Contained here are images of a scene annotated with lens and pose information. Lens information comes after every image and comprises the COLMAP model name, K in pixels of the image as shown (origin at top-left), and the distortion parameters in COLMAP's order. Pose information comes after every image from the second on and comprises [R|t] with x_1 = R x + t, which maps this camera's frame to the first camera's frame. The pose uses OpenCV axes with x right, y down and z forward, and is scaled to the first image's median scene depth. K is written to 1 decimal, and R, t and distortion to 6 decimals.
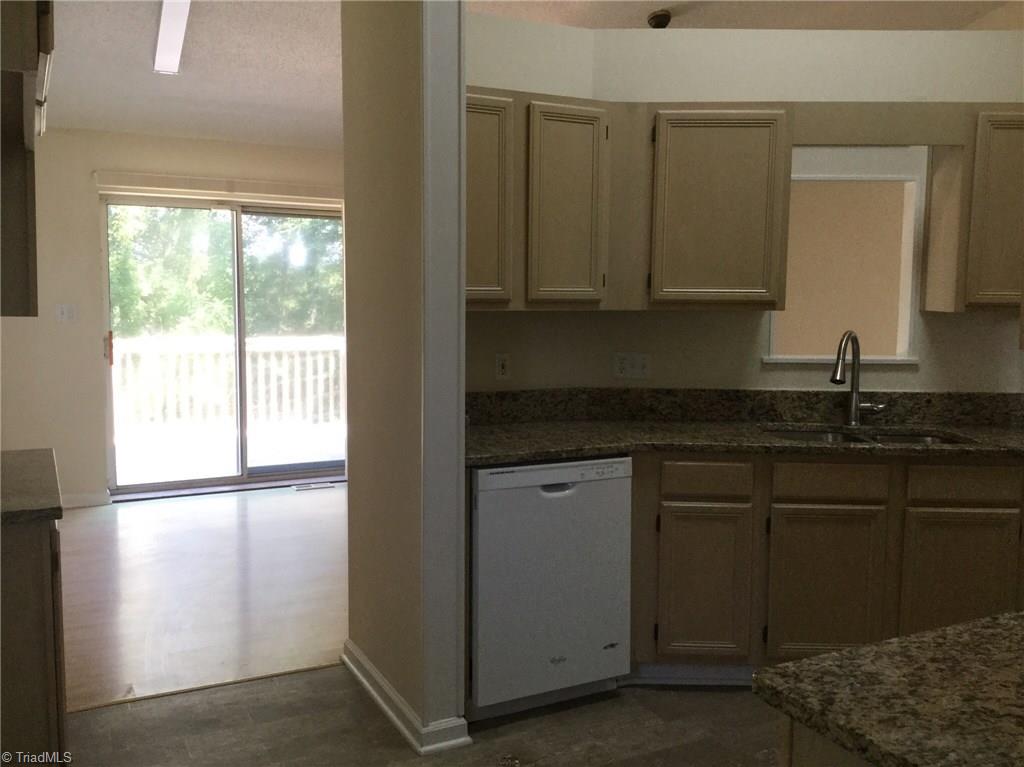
lens RADIAL K [[931.9, 0, 519.1], [0, 931.9, 382.7], [0, 0, 1]] dist [0.126193, -0.230737]
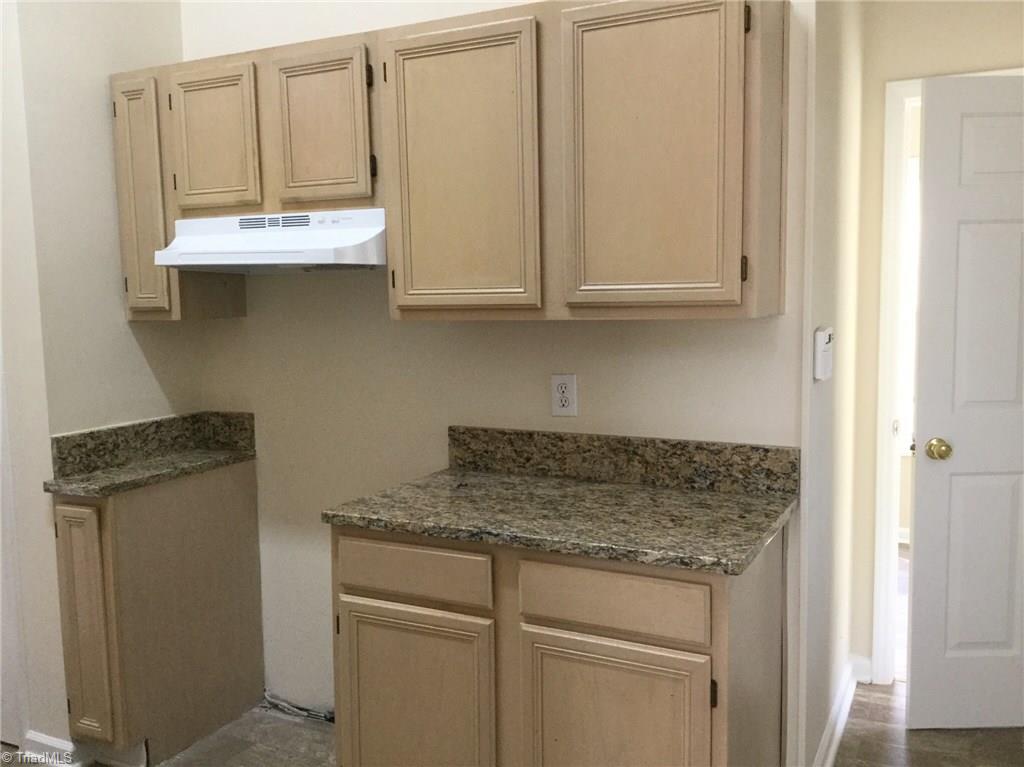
lens RADIAL K [[931.9, 0, 519.1], [0, 931.9, 382.7], [0, 0, 1]] dist [0.126193, -0.230737]
pose [[-0.611370, -0.068683, 0.788358, -0.223817], [0.083639, 0.985038, 0.150679, -0.066185], [-0.786912, 0.158058, -0.596479, 0.731813]]
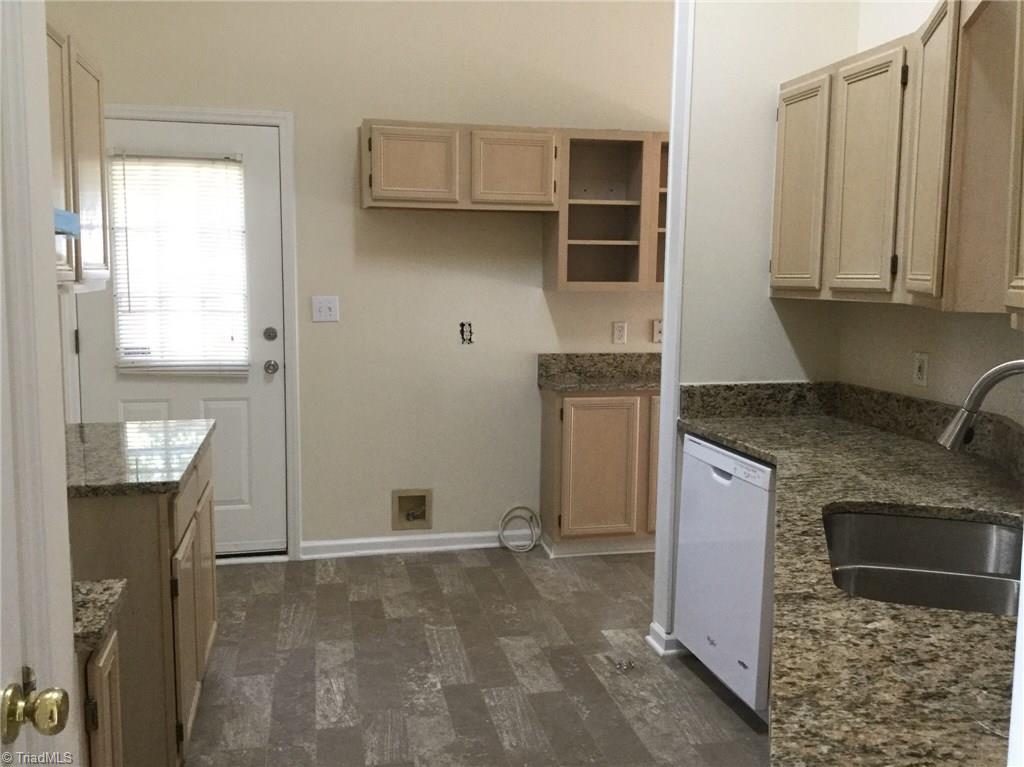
lens RADIAL K [[931.9, 0, 519.1], [0, 931.9, 382.7], [0, 0, 1]] dist [0.126193, -0.230737]
pose [[-0.247159, 0.103689, -0.963411, 0.958152], [-0.106152, 0.985376, 0.133286, -0.086355], [0.963143, 0.135211, -0.232538, 0.914080]]
